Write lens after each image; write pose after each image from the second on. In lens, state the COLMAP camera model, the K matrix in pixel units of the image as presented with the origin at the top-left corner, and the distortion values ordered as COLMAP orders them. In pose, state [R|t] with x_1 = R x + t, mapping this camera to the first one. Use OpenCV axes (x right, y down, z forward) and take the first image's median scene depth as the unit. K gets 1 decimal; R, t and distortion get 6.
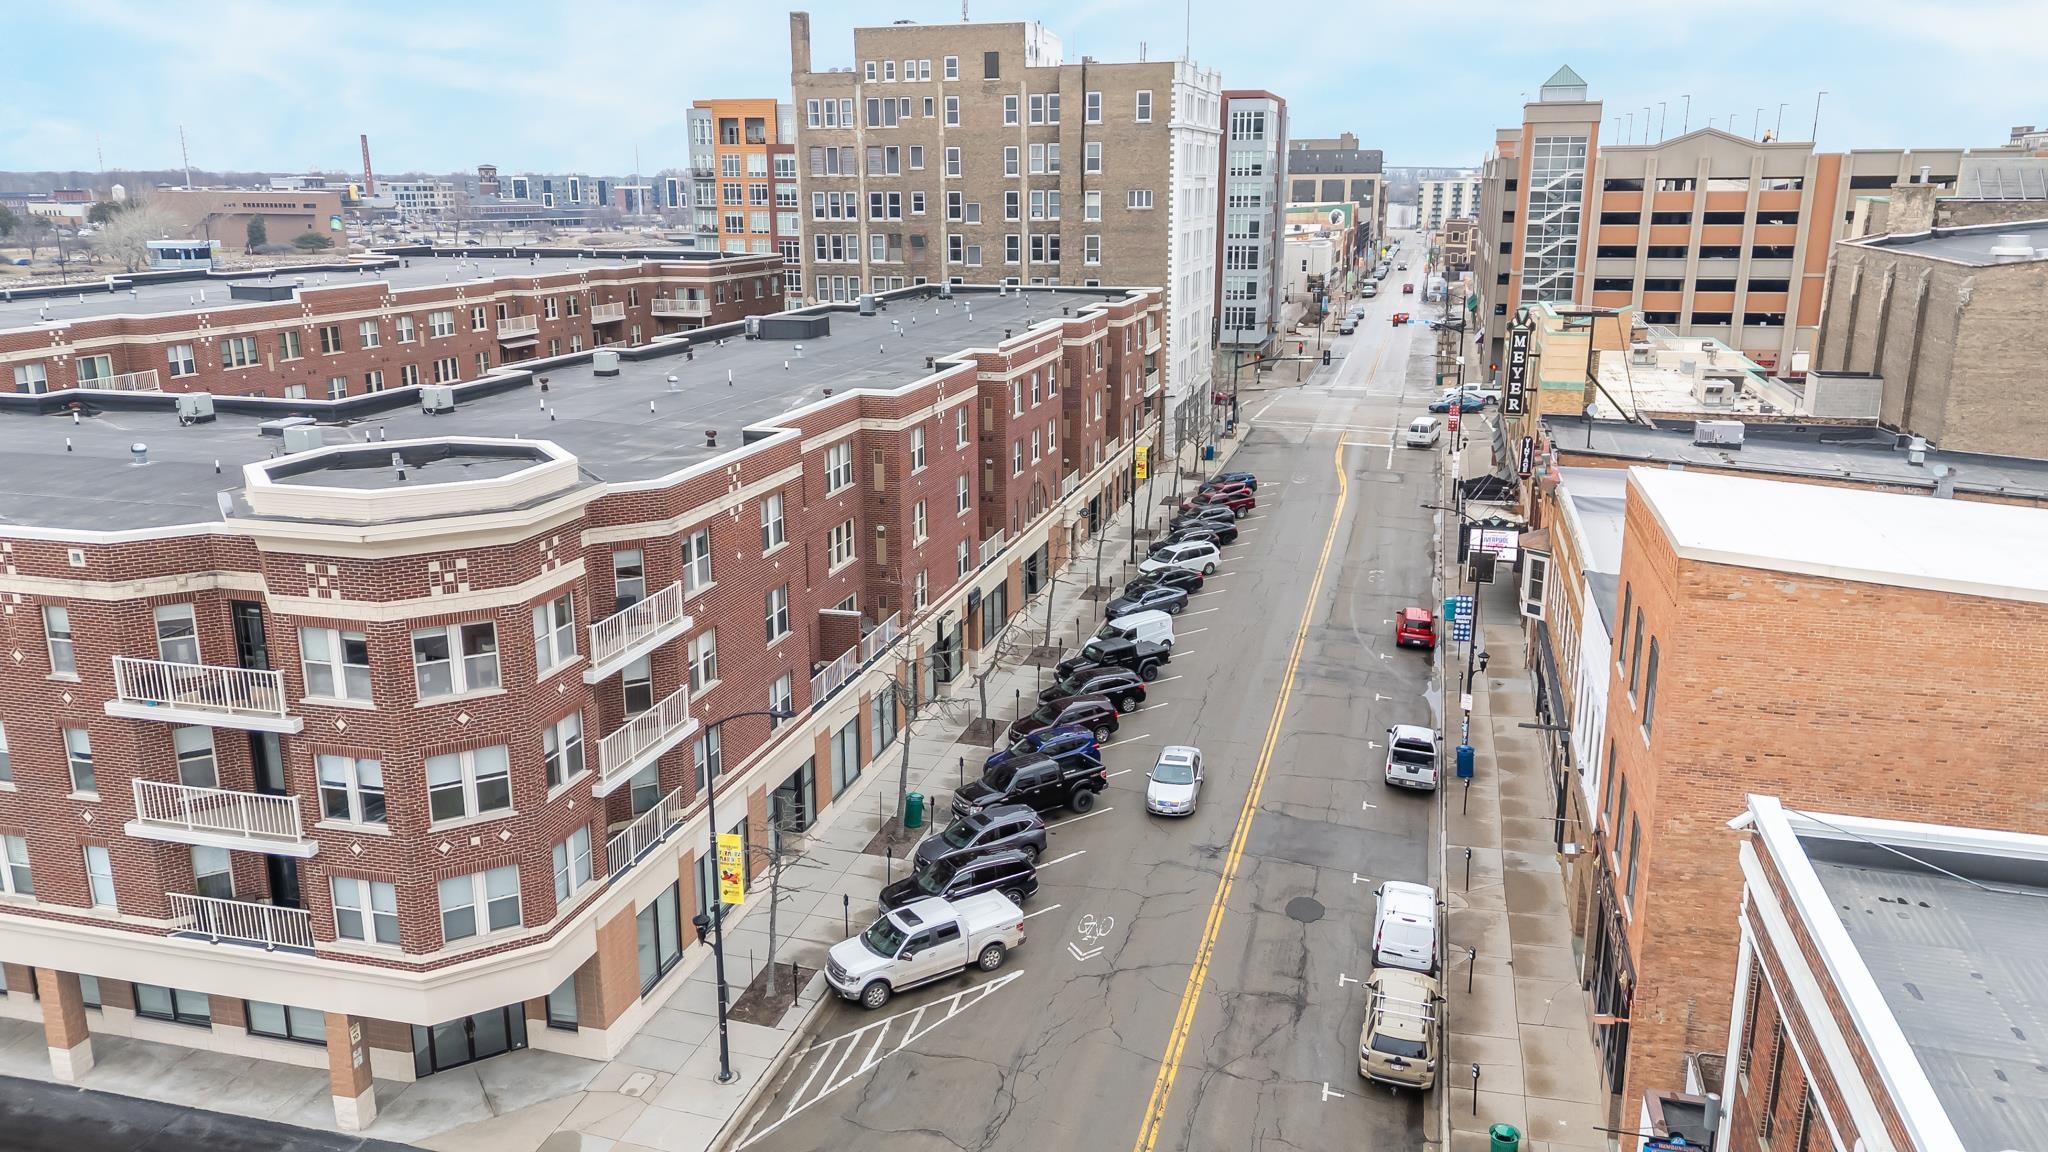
lens RADIAL K [[1505.2, 0, 1011.1], [0, 1505.2, 555.7], [0, 0, 1]] dist [0.071356, -0.060521]
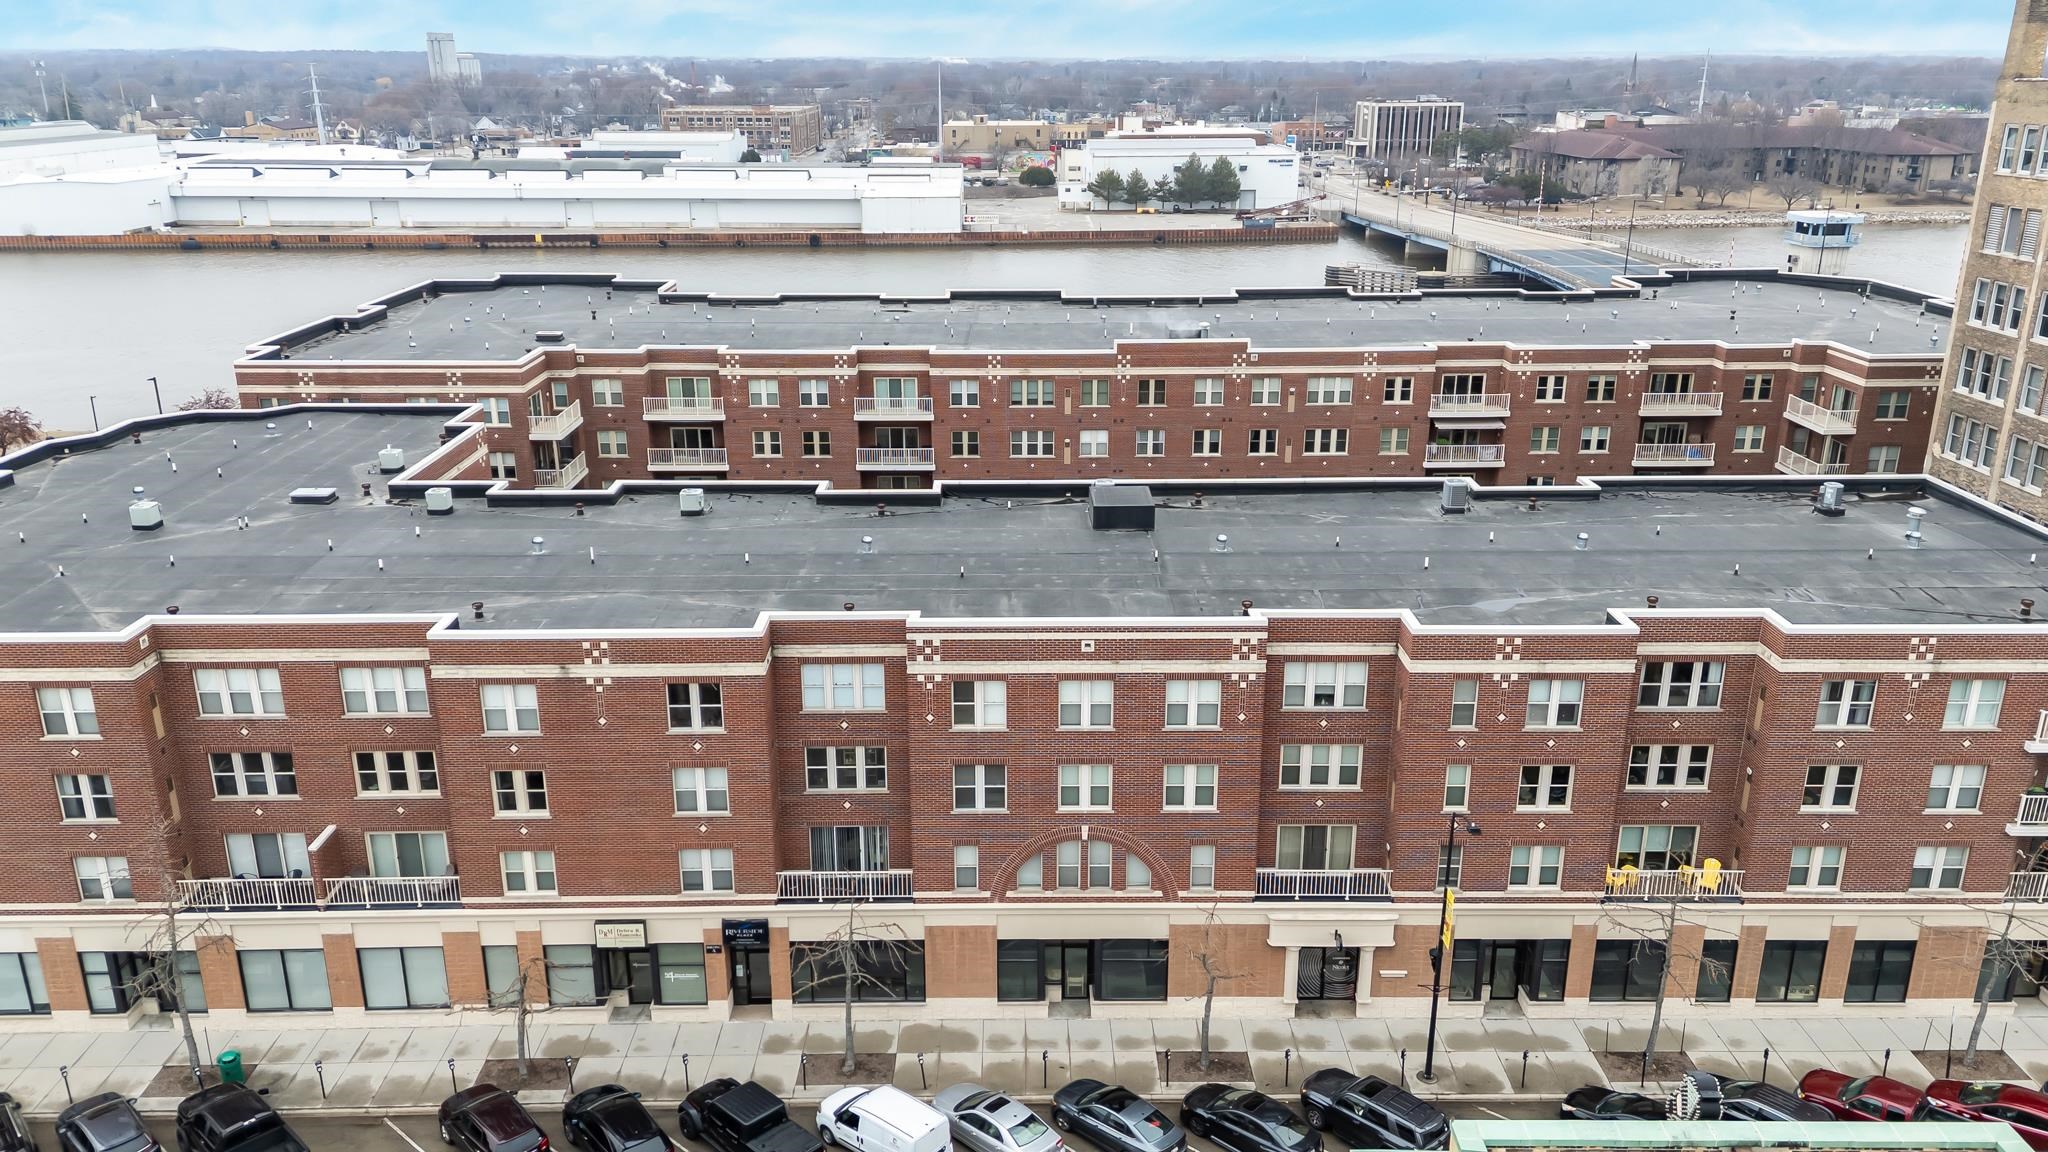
lens RADIAL K [[1505.2, 0, 1024.5], [0, 1505.2, 540.1], [0, 0, 1]] dist [0.071356, -0.060521]
pose [[0.279989, 0.287896, -0.915818, 0.432996], [-0.231219, 0.946114, 0.226731, -0.237192], [0.931743, 0.148272, 0.331468, 0.566143]]
